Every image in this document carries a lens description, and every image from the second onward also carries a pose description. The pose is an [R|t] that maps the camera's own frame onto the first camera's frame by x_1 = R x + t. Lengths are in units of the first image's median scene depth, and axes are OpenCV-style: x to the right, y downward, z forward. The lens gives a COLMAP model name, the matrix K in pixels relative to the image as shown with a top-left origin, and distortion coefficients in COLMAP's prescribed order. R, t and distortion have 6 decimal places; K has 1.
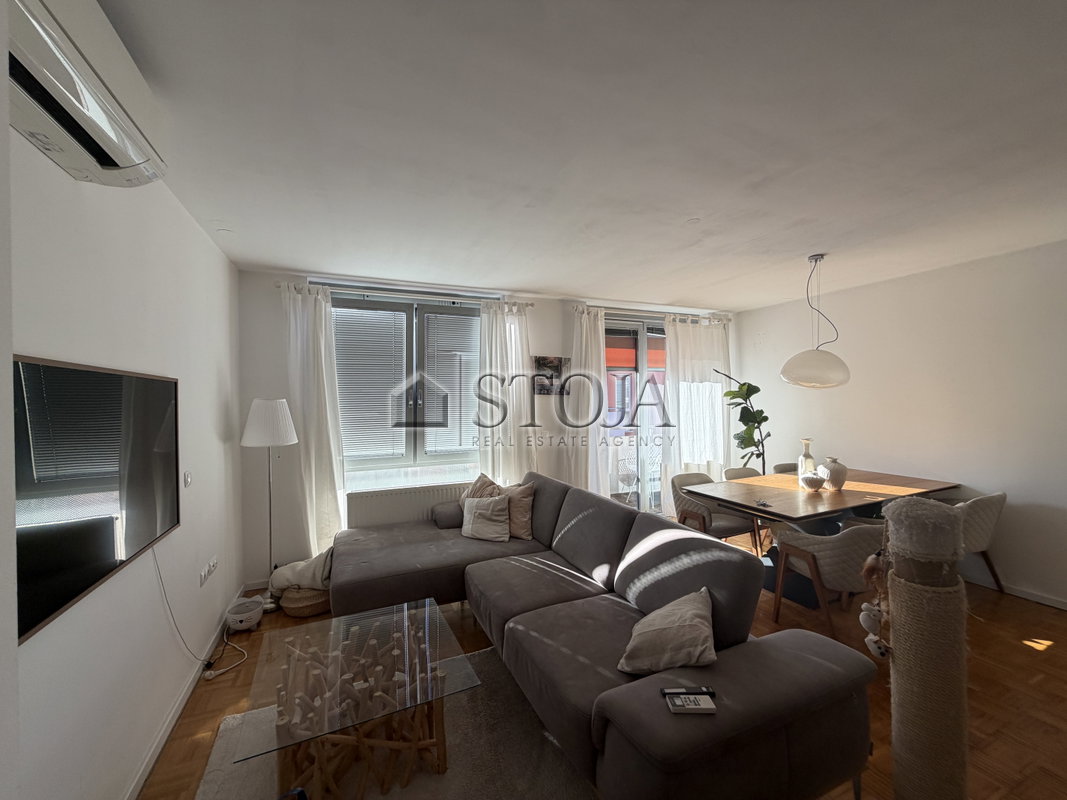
lens RADIAL K [[426.6, 0, 529.9], [0, 426.6, 397.5], [0, 0, 1]] dist [0.001337, -0.000029]
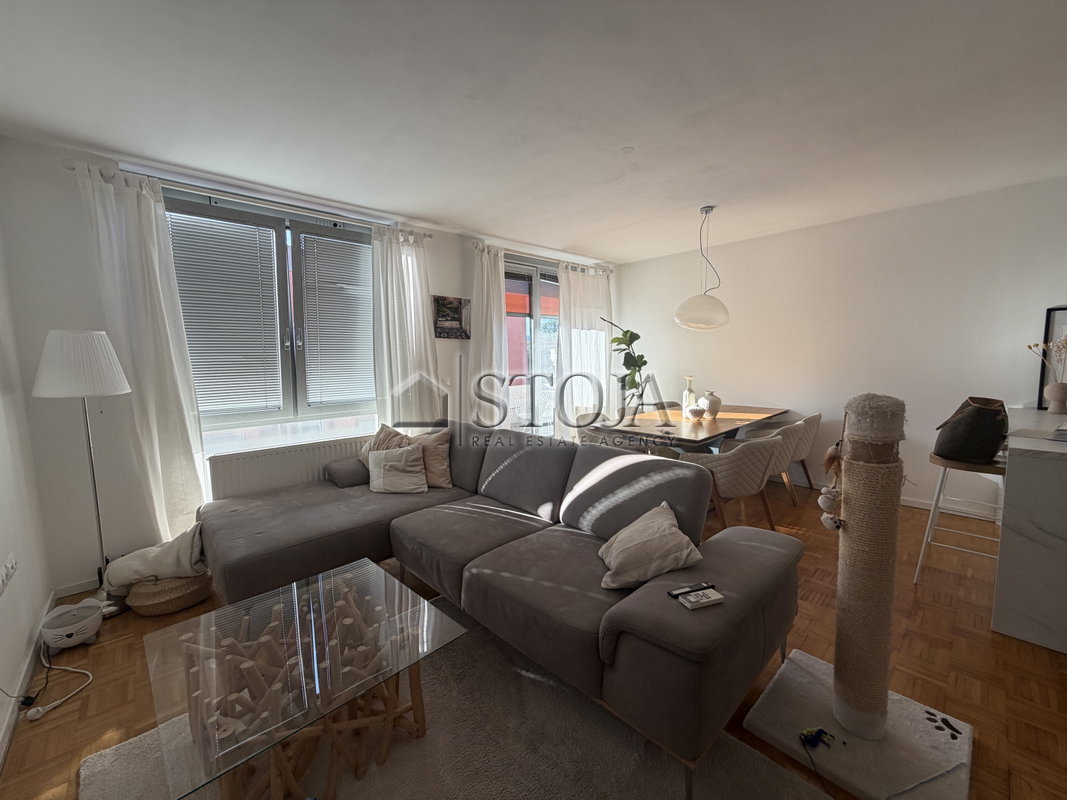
lens RADIAL K [[426.6, 0, 529.9], [0, 426.6, 397.5], [0, 0, 1]] dist [0.001337, -0.000029]
pose [[0.942754, -0.035891, 0.331552, -0.136452], [0.005308, 0.995681, 0.092692, 0.048794], [-0.333447, -0.085626, 0.938873, 0.076827]]
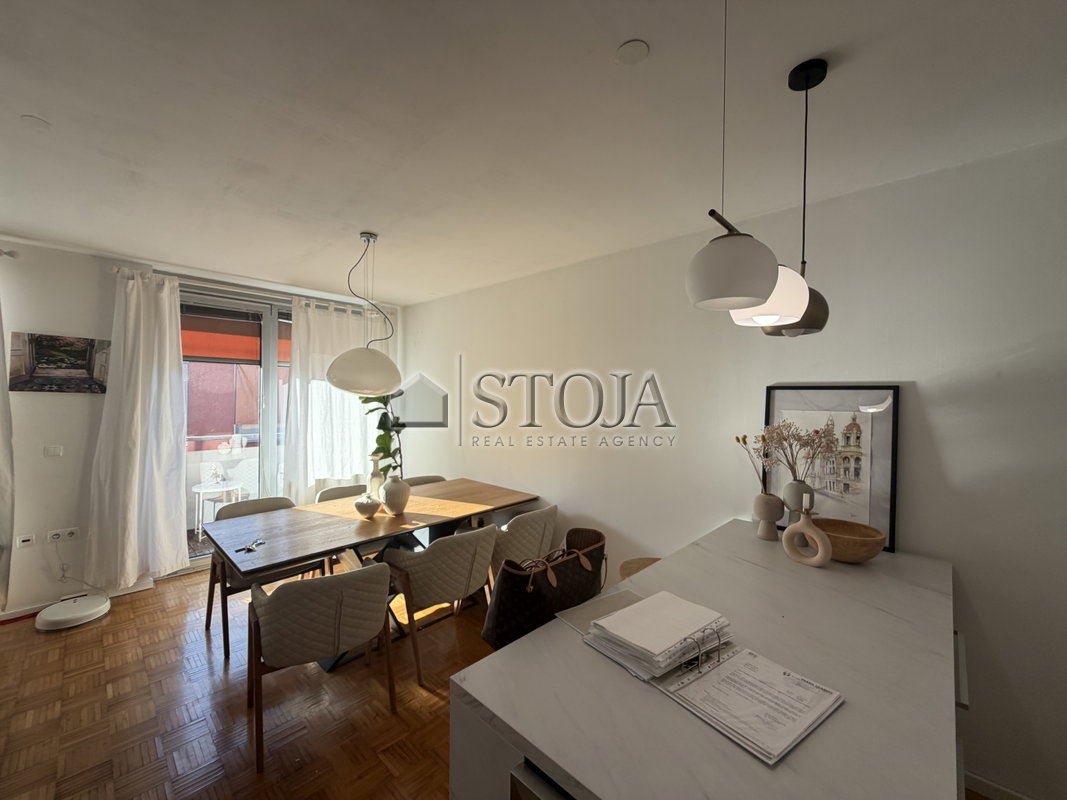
lens RADIAL K [[426.6, 0, 529.9], [0, 426.6, 397.5], [0, 0, 1]] dist [0.001337, -0.000029]
pose [[0.923581, 0.023479, 0.382684, 0.632250], [-0.025602, 0.999672, 0.000454, -0.023229], [-0.382548, -0.010216, 0.923879, 0.112753]]
